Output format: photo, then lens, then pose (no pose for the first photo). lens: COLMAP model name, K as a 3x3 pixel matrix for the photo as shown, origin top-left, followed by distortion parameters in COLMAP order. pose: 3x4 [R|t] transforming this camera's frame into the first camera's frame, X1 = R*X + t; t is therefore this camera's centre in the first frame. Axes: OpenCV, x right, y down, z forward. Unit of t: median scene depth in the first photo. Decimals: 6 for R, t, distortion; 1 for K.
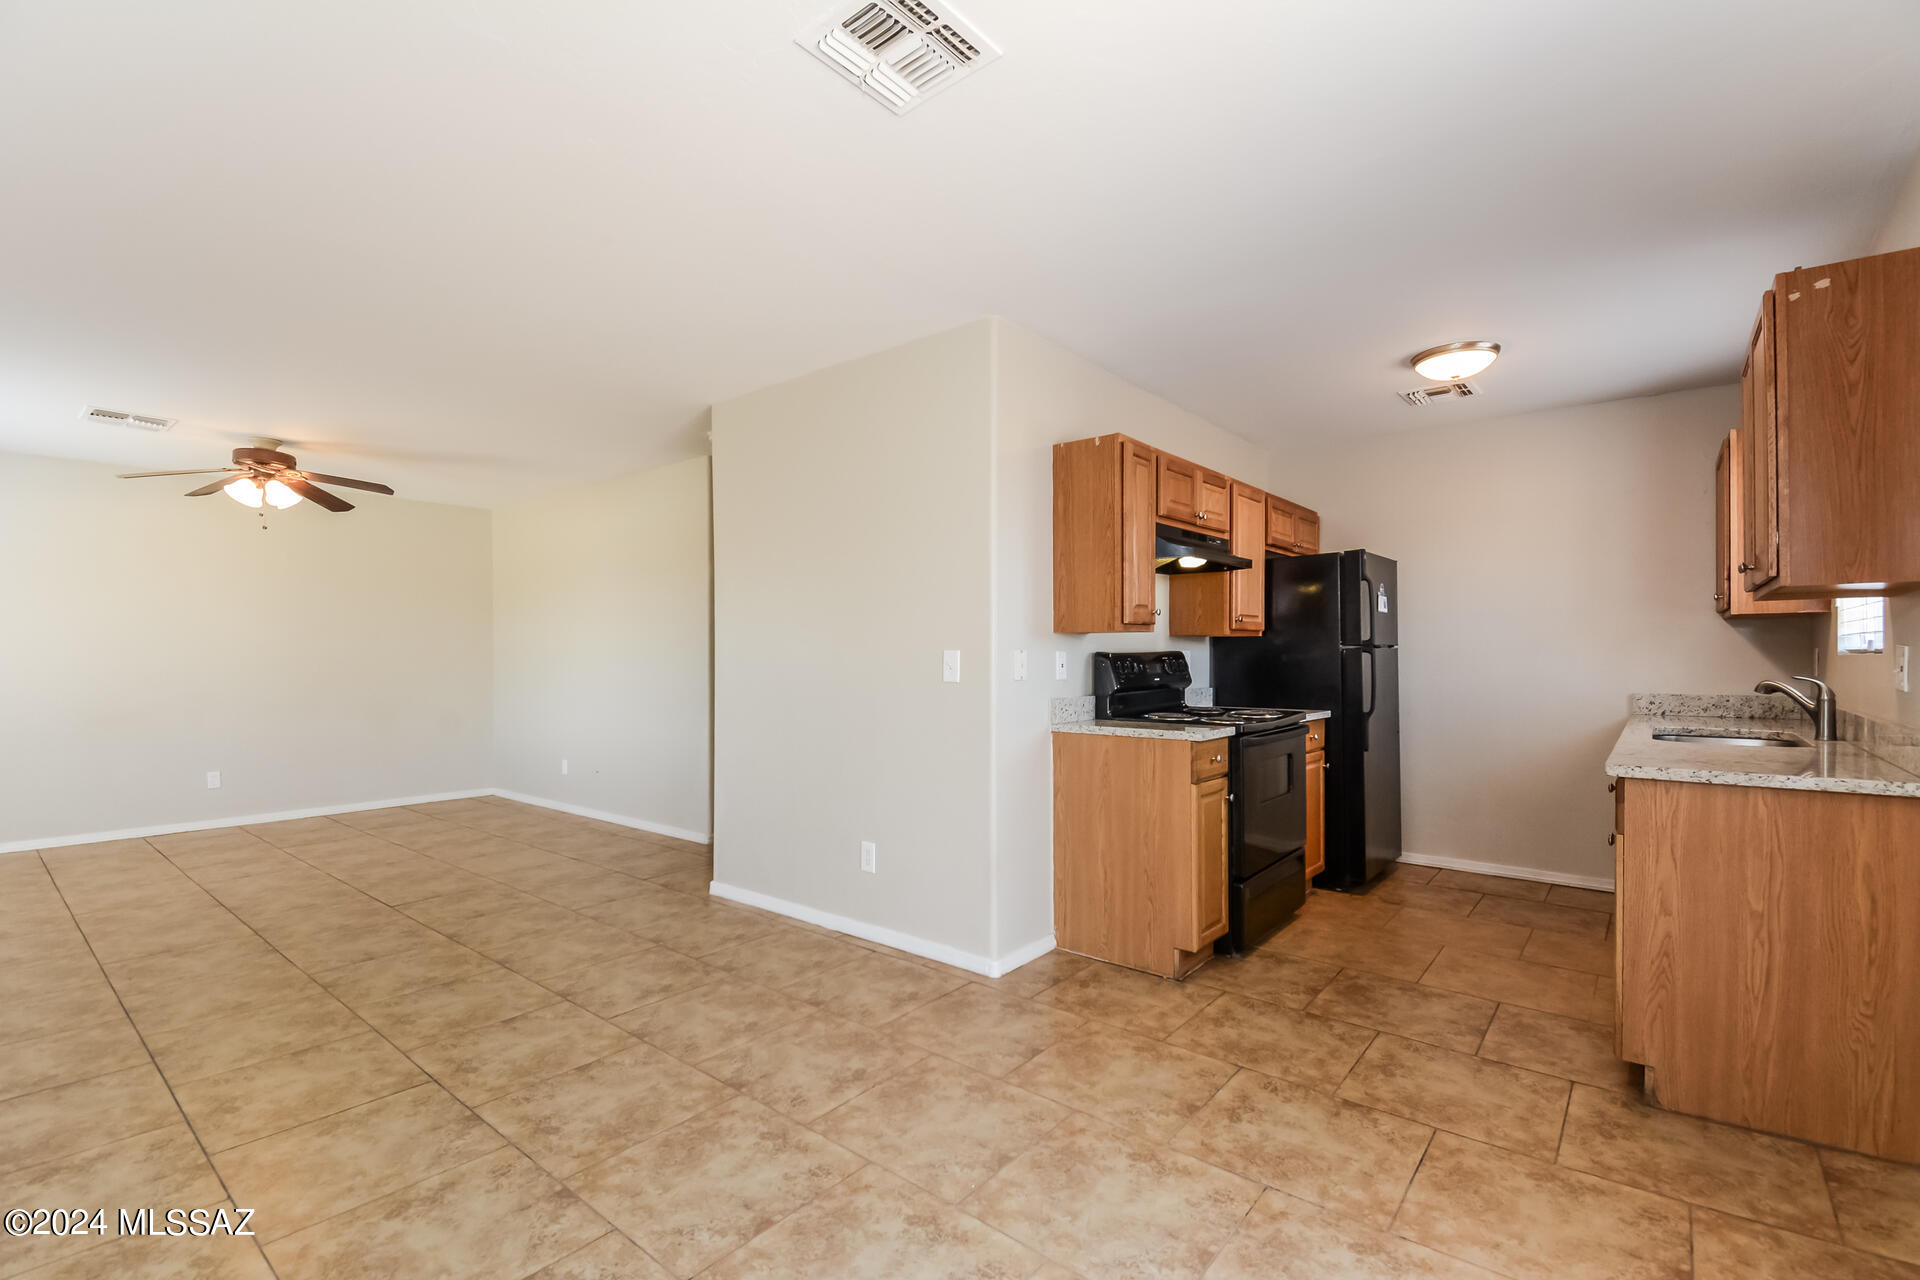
lens RADIAL K [[847.3, 0, 965.2], [0, 847.3, 651.4], [0, 0, 1]] dist [0.029147, -0.024896]
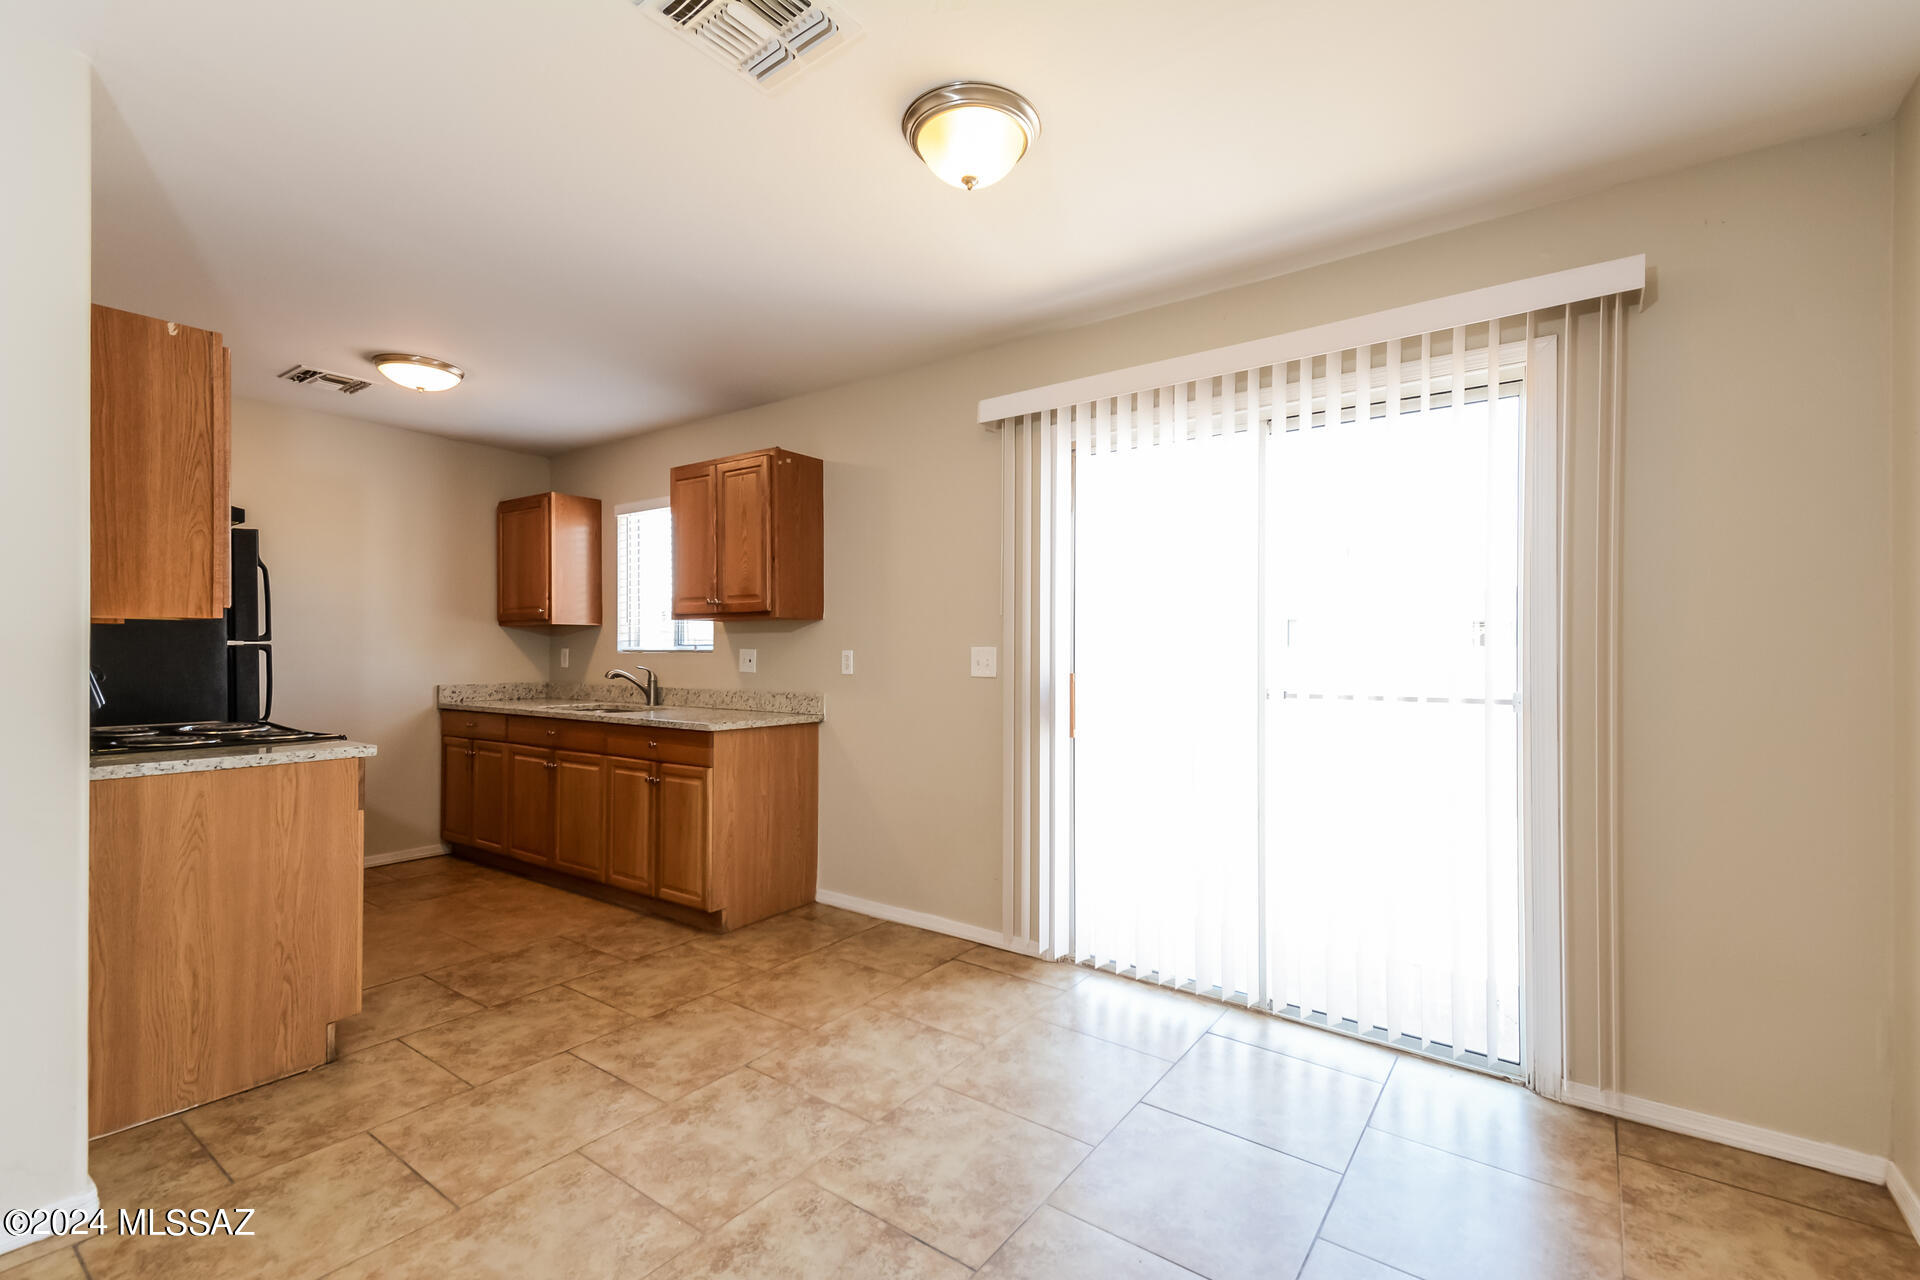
lens RADIAL K [[848.7, 0, 954.6], [0, 848.7, 652.7], [0, 0, 1]] dist [0.001197, -0.000293]
pose [[-0.065838, 0.001183, 0.997830, -0.566666], [-0.004925, 0.999987, -0.001510, 0.002585], [-0.997818, -0.005013, -0.065832, 0.462594]]
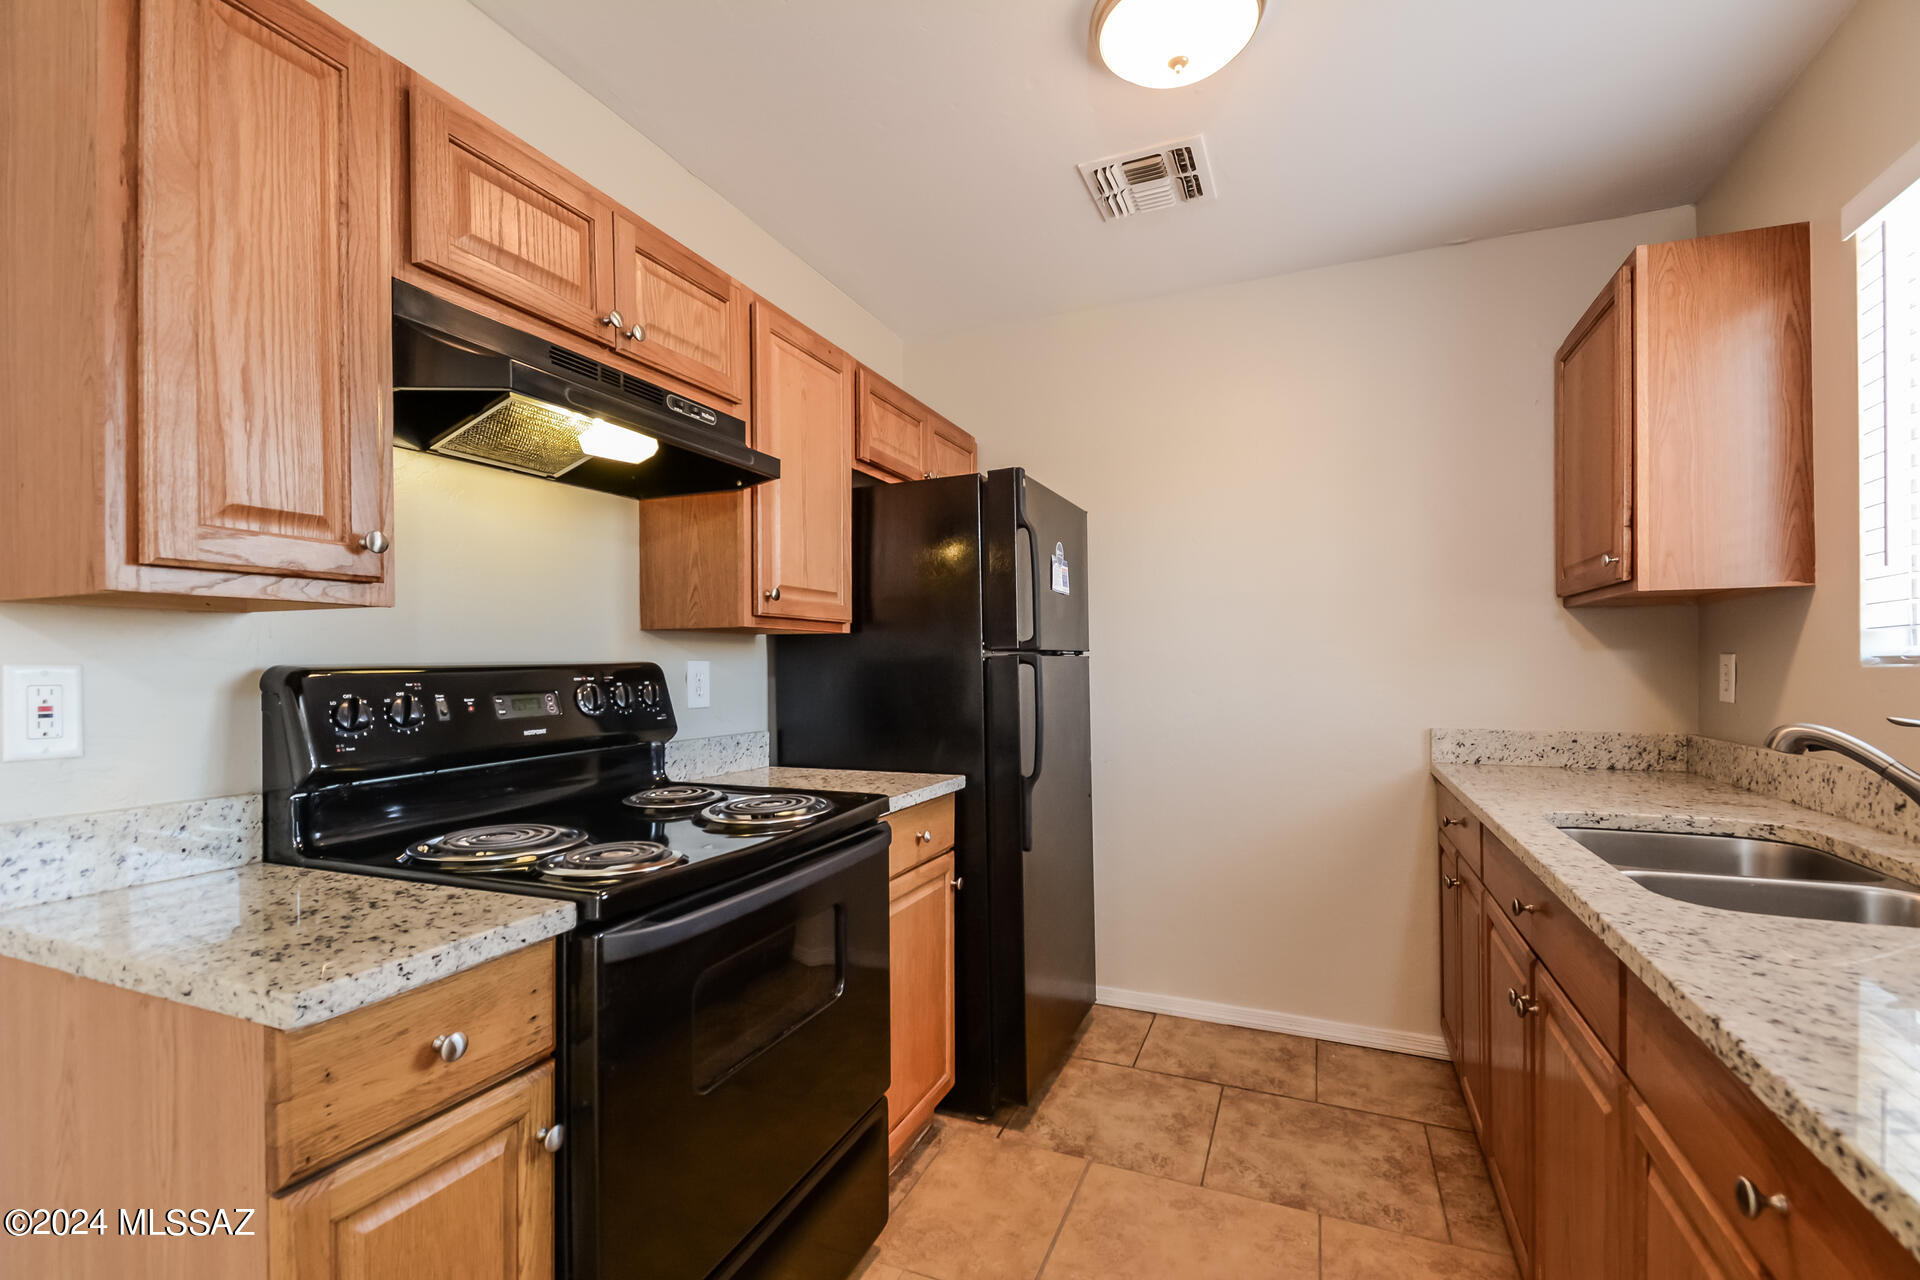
lens RADIAL K [[847.3, 0, 965.2], [0, 847.3, 651.4], [0, 0, 1]] dist [0.029147, -0.024896]
pose [[0.957688, 0.000519, 0.287808, 0.361557], [0.003057, 0.999924, -0.011974, -0.000172], [-0.287793, 0.012347, 0.957613, 0.648478]]
